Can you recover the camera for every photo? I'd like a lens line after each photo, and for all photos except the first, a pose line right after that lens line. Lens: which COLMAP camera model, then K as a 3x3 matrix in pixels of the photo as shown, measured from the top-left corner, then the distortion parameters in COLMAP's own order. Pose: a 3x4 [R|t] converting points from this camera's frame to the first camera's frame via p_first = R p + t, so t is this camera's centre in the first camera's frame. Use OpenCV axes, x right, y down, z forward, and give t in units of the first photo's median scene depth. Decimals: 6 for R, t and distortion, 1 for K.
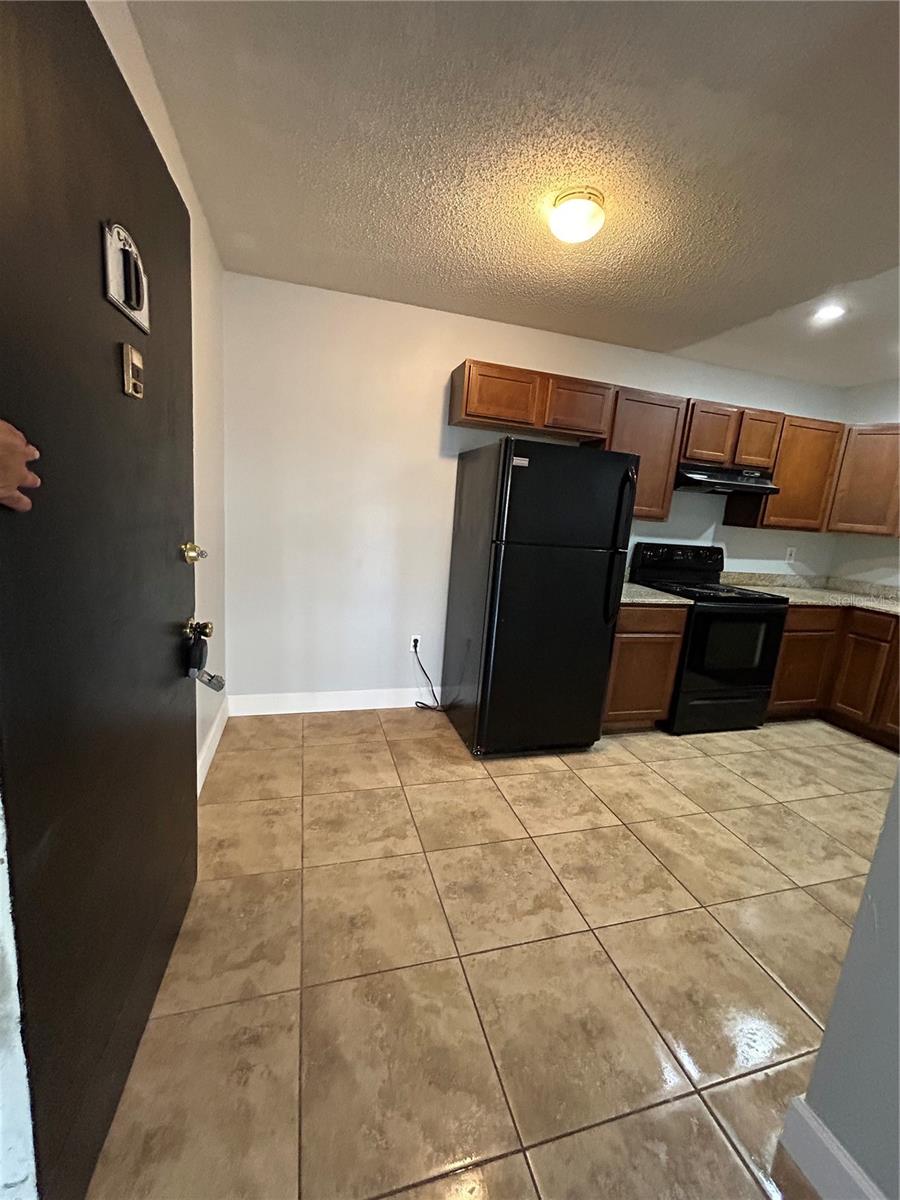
lens RADIAL K [[484.1, 0, 449.0], [0, 484.1, 598.6], [0, 0, 1]] dist [0.001872, -0.001120]
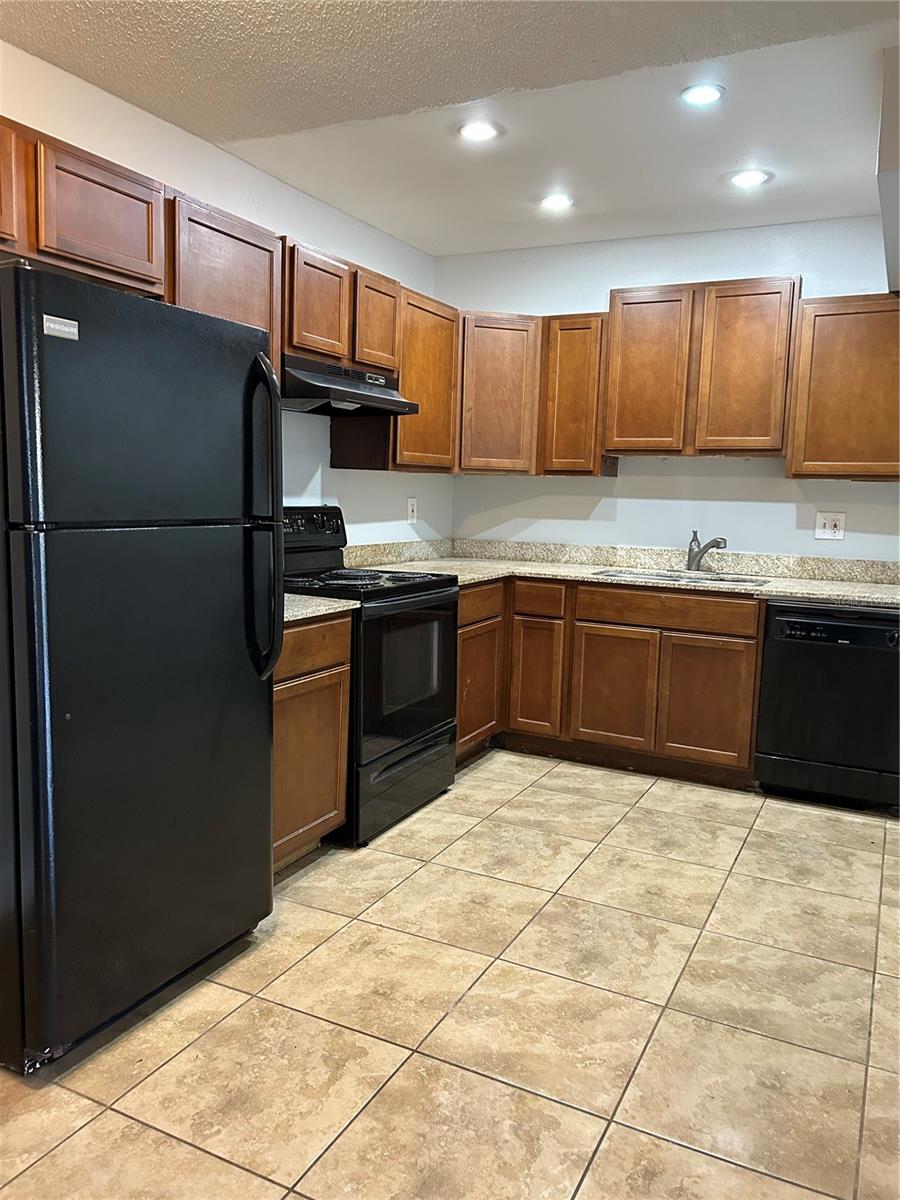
lens RADIAL K [[894.0, 0, 450.0], [0, 894.0, 599.7], [0, 0, 1]] dist [0.035006, -0.031178]
pose [[0.683016, -0.148232, 0.715204, -0.154559], [0.163080, 0.985420, 0.048496, -0.029335], [-0.711965, 0.083512, 0.697232, 0.192188]]
